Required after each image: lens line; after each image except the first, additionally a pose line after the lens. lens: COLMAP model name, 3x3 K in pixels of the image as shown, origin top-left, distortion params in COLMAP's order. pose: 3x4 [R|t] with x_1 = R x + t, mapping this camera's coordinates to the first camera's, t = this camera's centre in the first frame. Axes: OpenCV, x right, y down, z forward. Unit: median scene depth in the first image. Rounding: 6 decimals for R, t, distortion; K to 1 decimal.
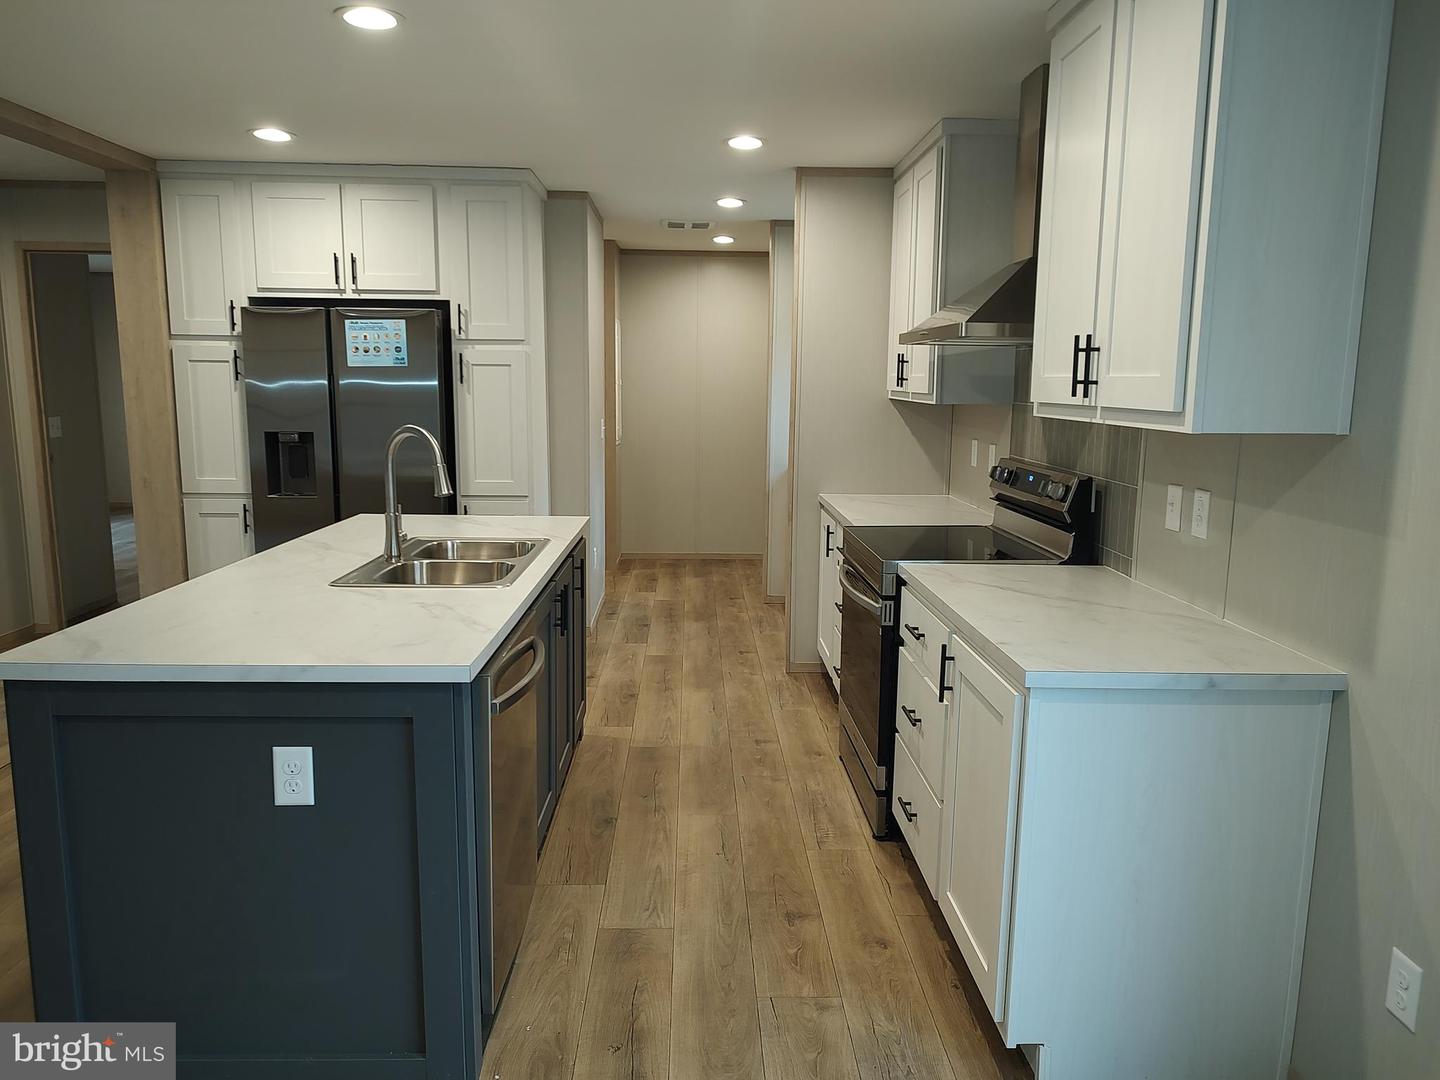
lens RADIAL K [[1036.8, 0, 718.1], [0, 1036.8, 547.1], [0, 0, 1]] dist [0.036844, -0.035910]
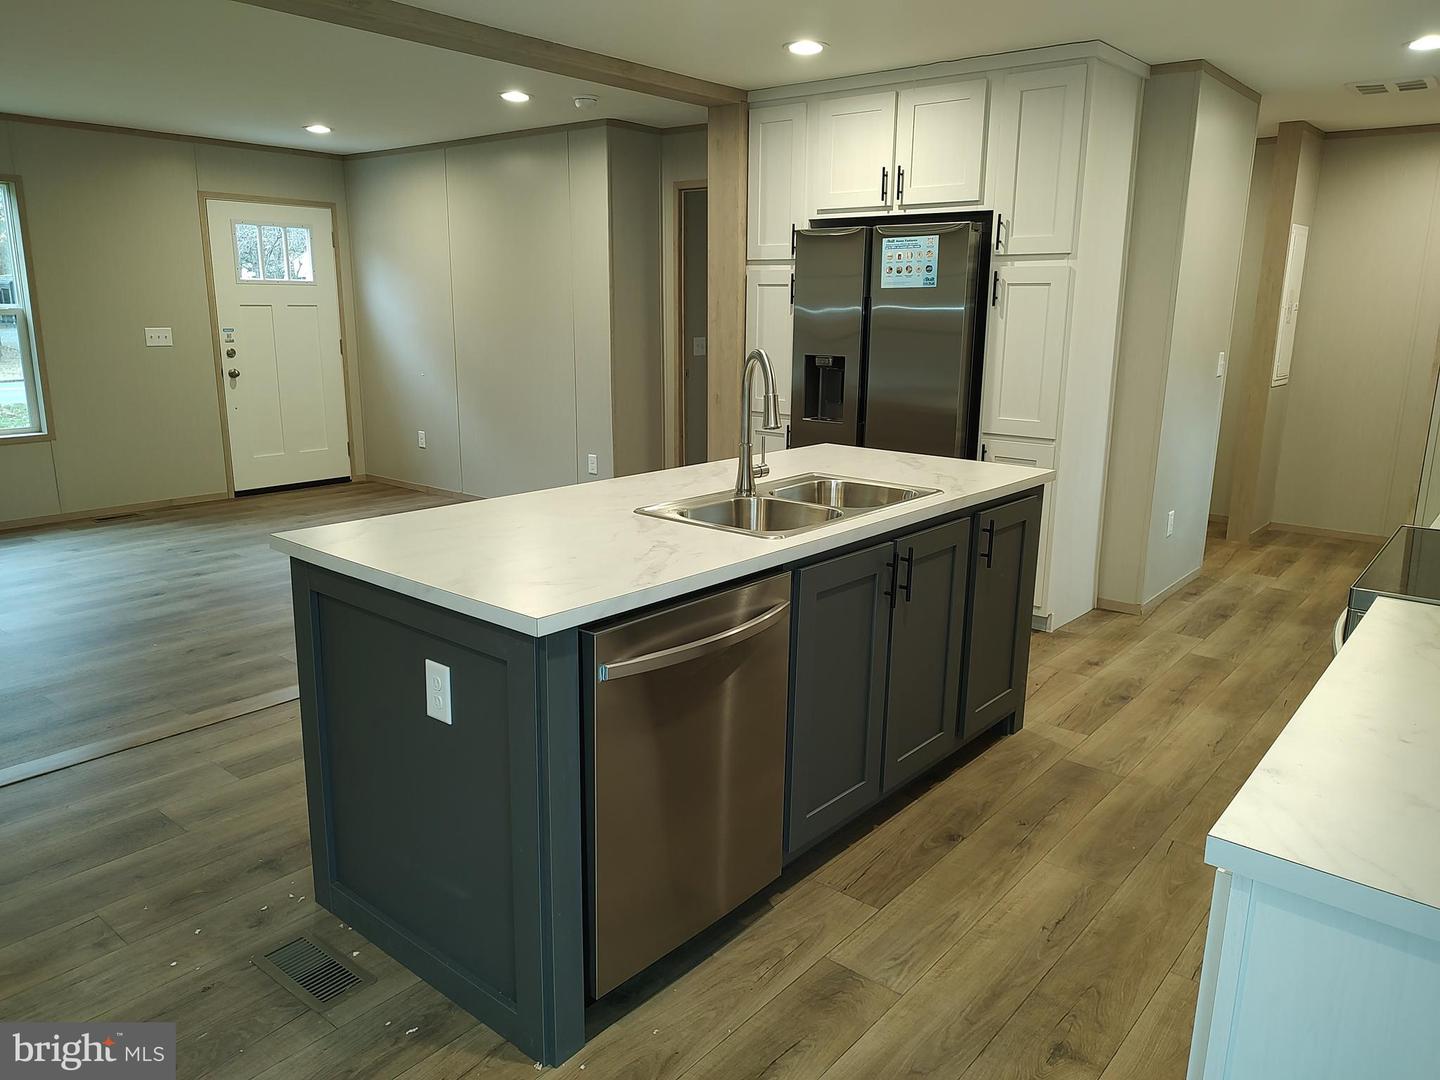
lens RADIAL K [[1036.8, 0, 709.9], [0, 1036.8, 543.4], [0, 0, 1]] dist [0.036844, -0.035910]
pose [[0.747659, 0.149879, -0.646948, 0.179429], [-0.109058, 0.988683, 0.103014, -0.023461], [0.655066, -0.006464, 0.755544, 0.176419]]
